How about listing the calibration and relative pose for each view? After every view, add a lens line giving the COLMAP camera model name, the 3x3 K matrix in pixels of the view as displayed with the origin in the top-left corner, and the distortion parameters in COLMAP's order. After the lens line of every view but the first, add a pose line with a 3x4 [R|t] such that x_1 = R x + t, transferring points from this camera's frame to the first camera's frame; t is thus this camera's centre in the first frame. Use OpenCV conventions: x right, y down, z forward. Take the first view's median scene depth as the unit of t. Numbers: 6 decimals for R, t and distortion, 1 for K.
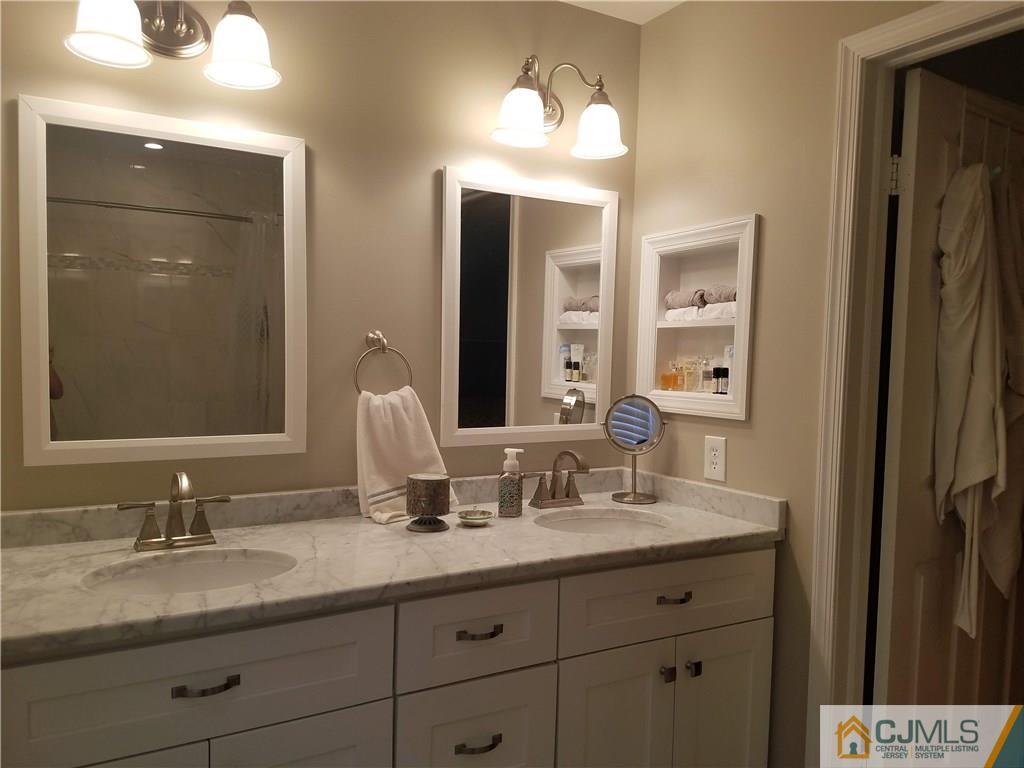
lens RADIAL K [[787.6, 0, 508.0], [0, 787.6, 407.4], [0, 0, 1]] dist [0.145688, -0.235429]
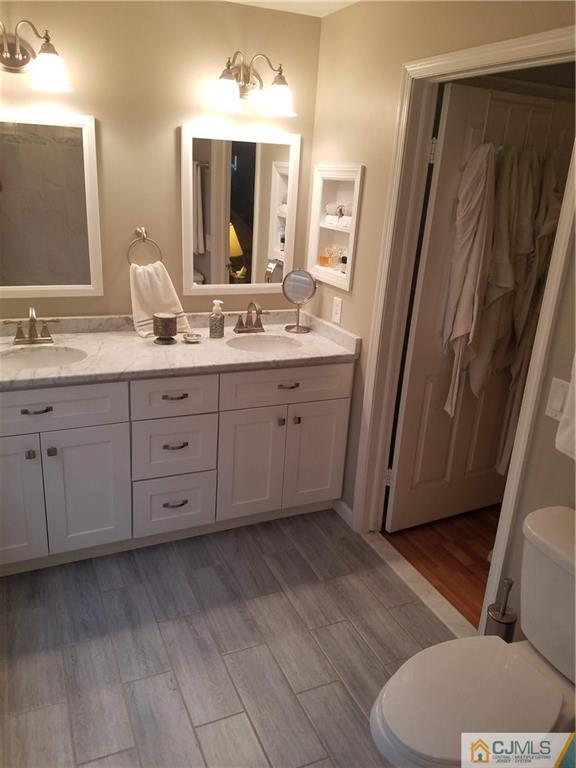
lens RADIAL K [[590.7, 0, 288.3], [0, 590.7, 388.1], [0, 0, 1]] dist [0.145688, -0.235429]
pose [[0.993097, 0.072146, -0.092484, 0.322495], [-0.044414, 0.961051, 0.272780, -0.138549], [0.108562, -0.266789, 0.957621, -0.353052]]
